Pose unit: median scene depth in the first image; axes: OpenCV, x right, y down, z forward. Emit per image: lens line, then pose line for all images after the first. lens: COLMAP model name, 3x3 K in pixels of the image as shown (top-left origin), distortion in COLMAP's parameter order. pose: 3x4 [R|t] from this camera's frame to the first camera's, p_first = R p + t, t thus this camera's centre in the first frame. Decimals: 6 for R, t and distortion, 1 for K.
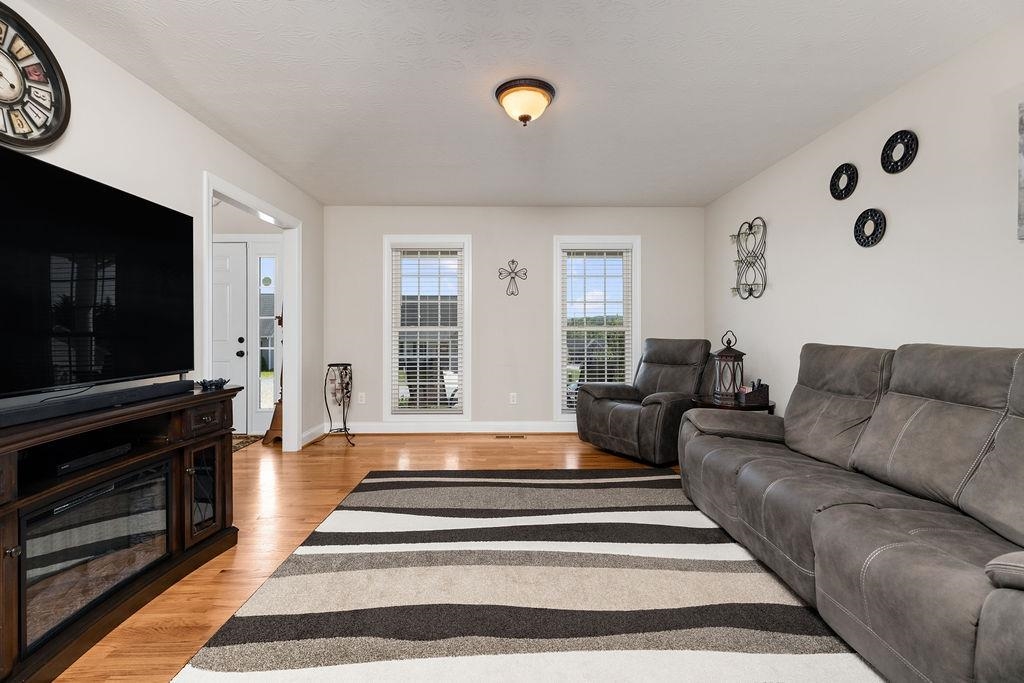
lens RADIAL K [[457.2, 0, 514.5], [0, 457.2, 337.3], [0, 0, 1]] dist [-0.001490, -0.000096]
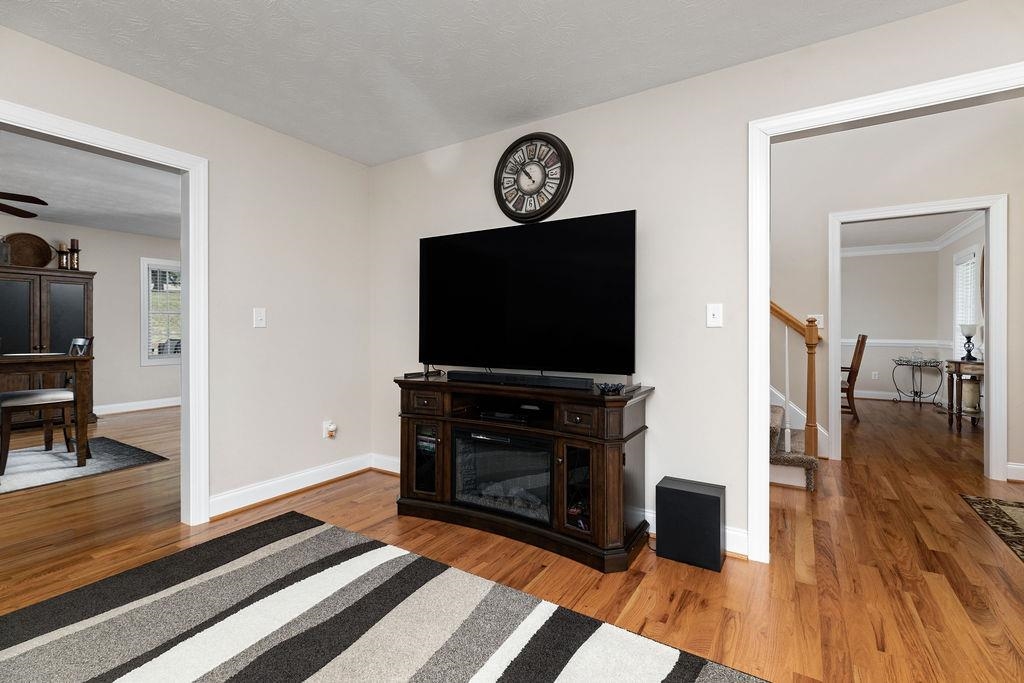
lens RADIAL K [[460.3, 0, 510.1], [0, 460.3, 332.3], [0, 0, 1]] dist [0.000154, 0.000181]
pose [[-0.555842, 0.007189, -0.831257, 0.201734], [-0.011675, 0.999796, 0.016453, -0.021744], [0.831206, 0.018850, -0.555645, 1.182499]]
